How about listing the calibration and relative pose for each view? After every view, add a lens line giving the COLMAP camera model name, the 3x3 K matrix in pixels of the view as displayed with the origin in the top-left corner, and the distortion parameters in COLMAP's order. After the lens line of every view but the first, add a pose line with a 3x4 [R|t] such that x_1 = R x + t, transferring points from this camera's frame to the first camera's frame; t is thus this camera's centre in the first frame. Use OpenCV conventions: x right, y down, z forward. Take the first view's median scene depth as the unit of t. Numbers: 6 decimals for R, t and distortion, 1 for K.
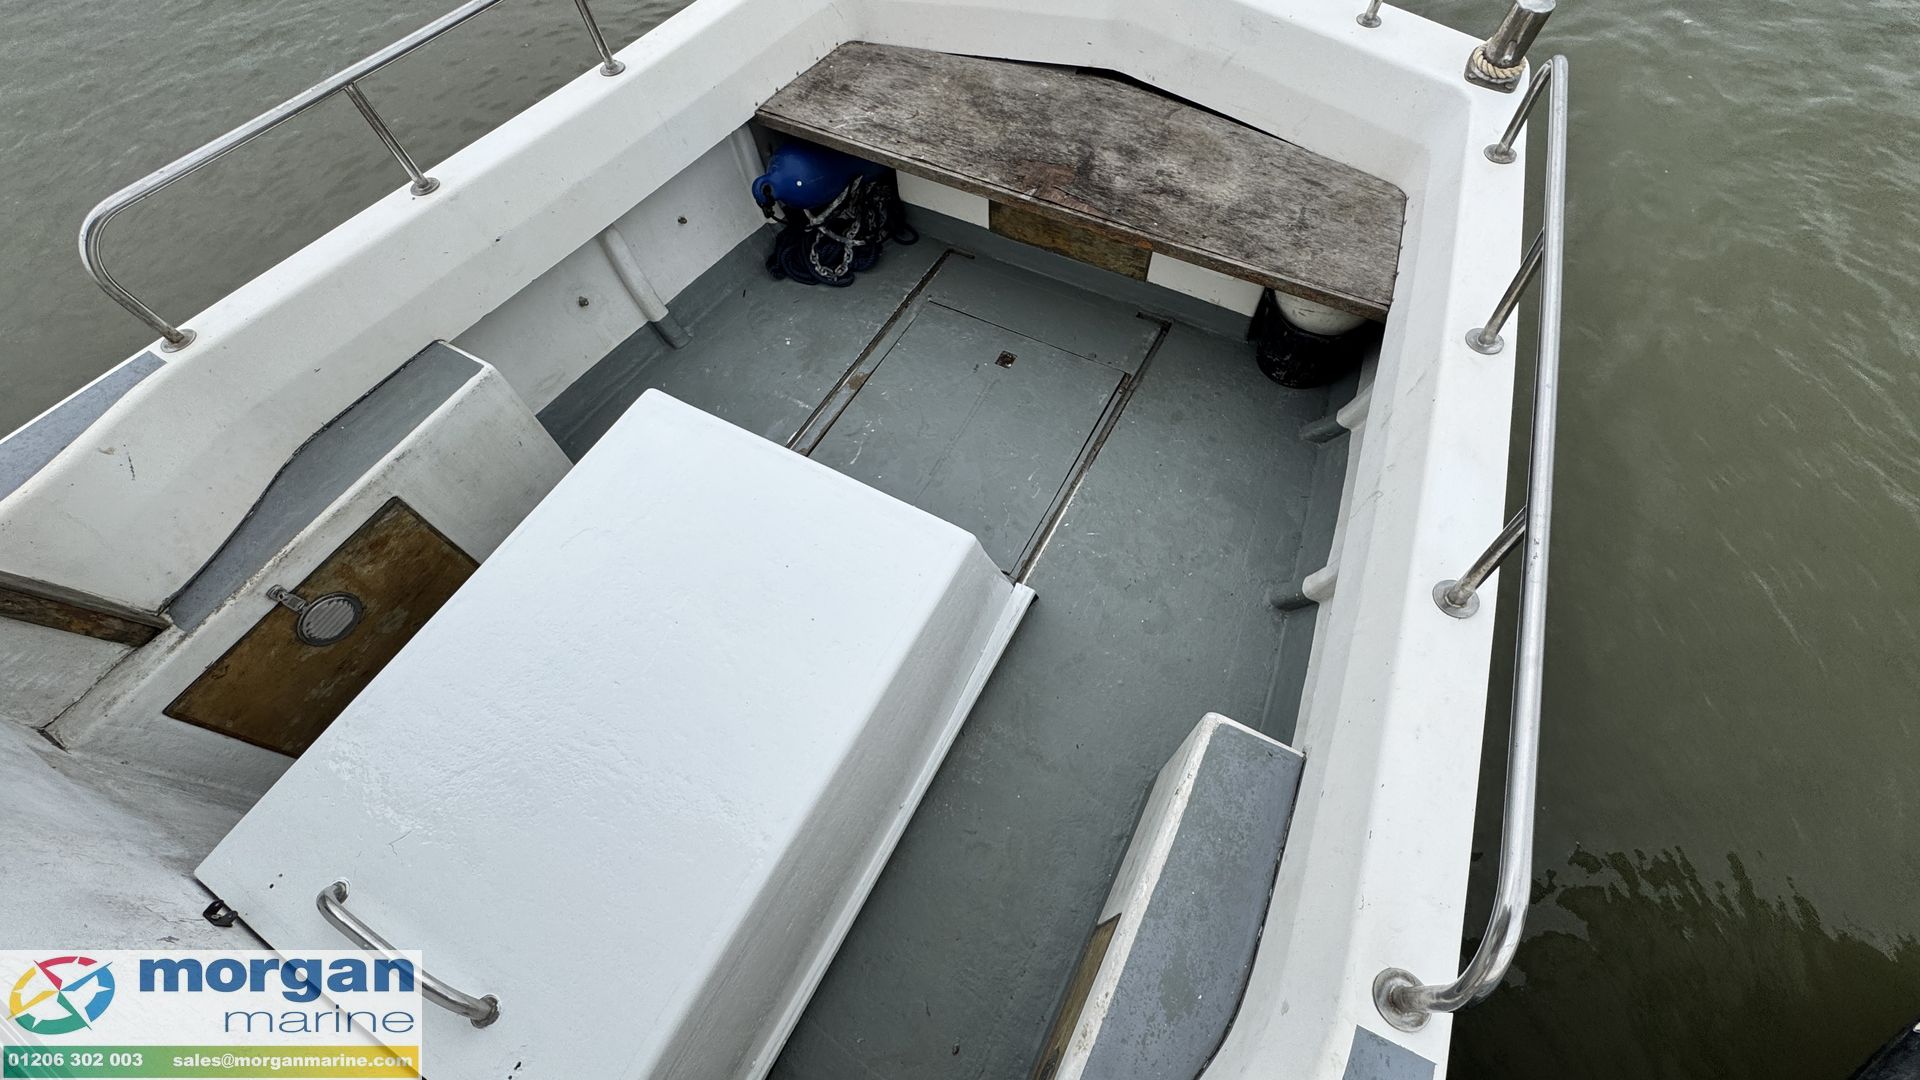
lens RADIAL K [[762.4, 0, 959.7], [0, 762.4, 536.9], [0, 0, 1]] dist [-0.003641, 0.000158]
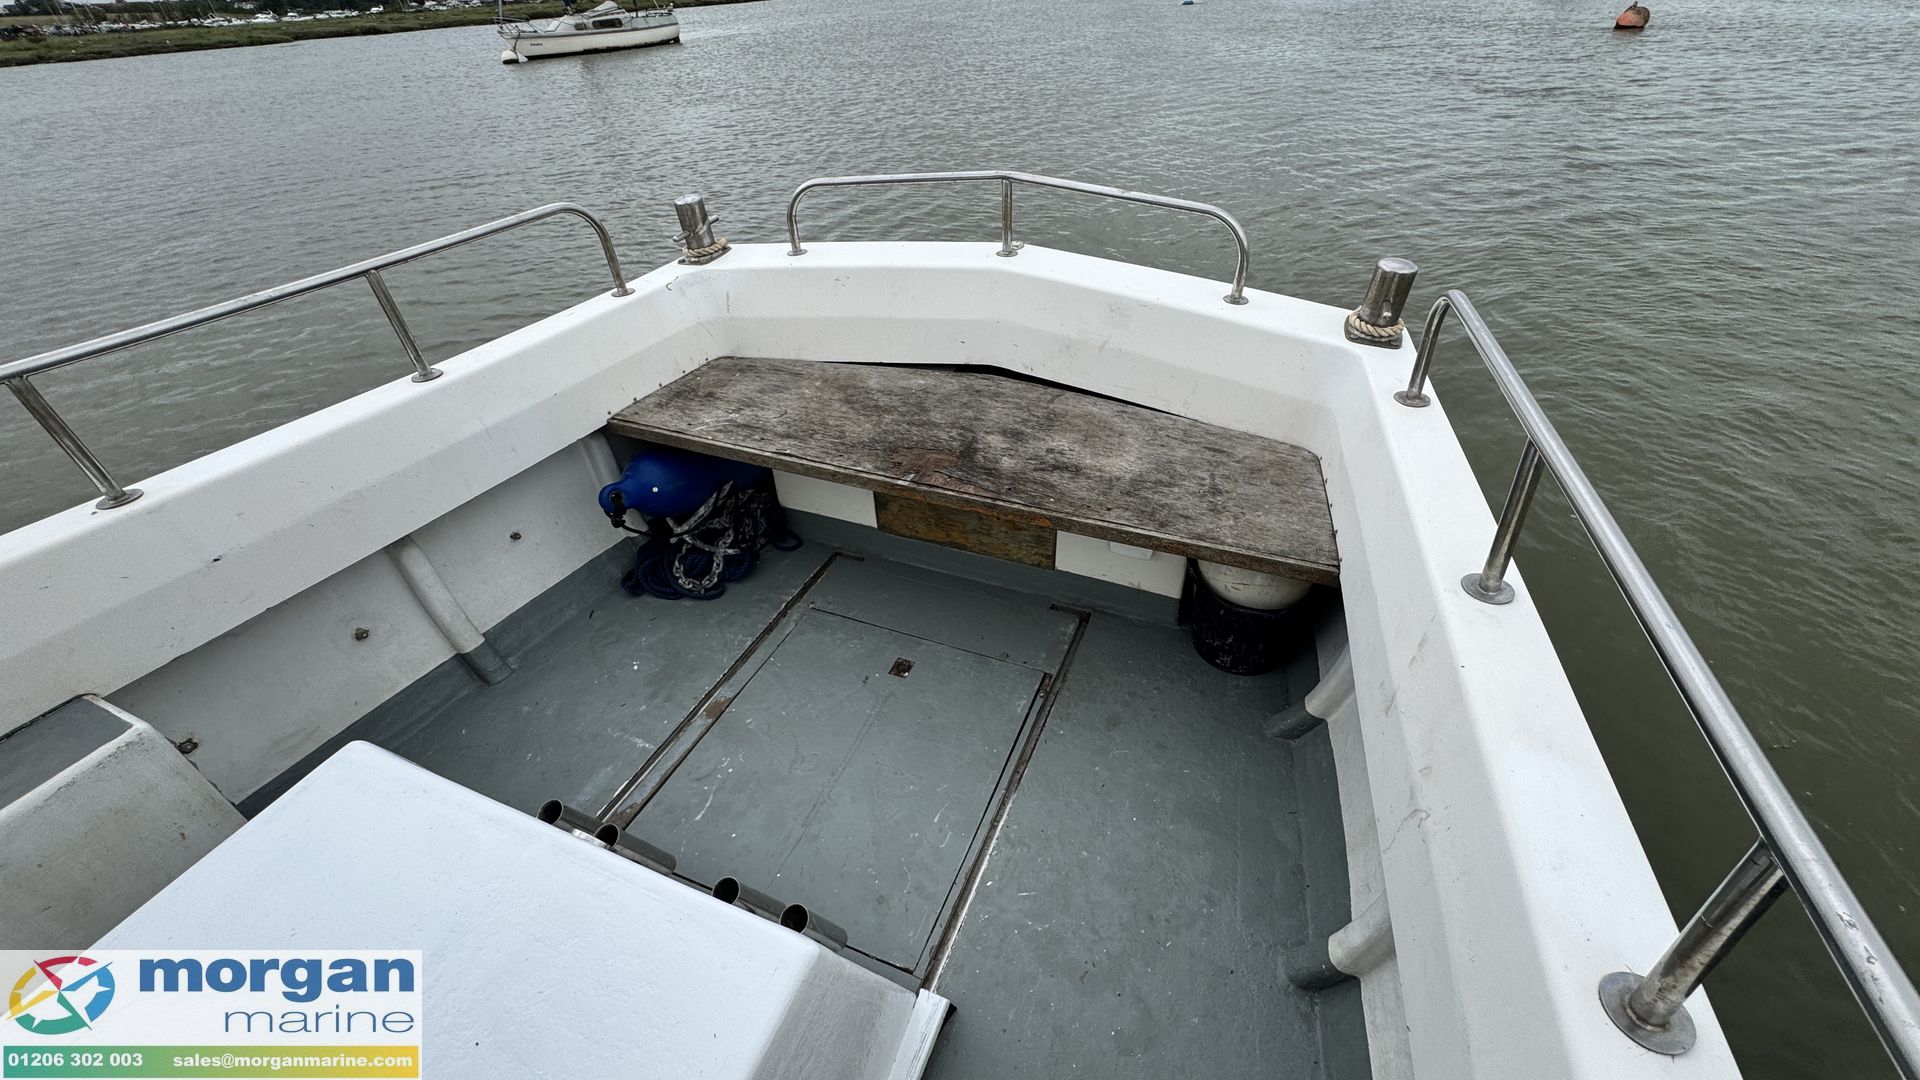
lens RADIAL K [[762.4, 0, 963.5], [0, 762.4, 540.2], [0, 0, 1]] dist [-0.003641, 0.000158]
pose [[0.993990, -0.057407, 0.093206, 0.066676], [0.089582, 0.915933, -0.391205, -0.033640], [-0.062913, 0.397204, 0.915571, 0.207734]]
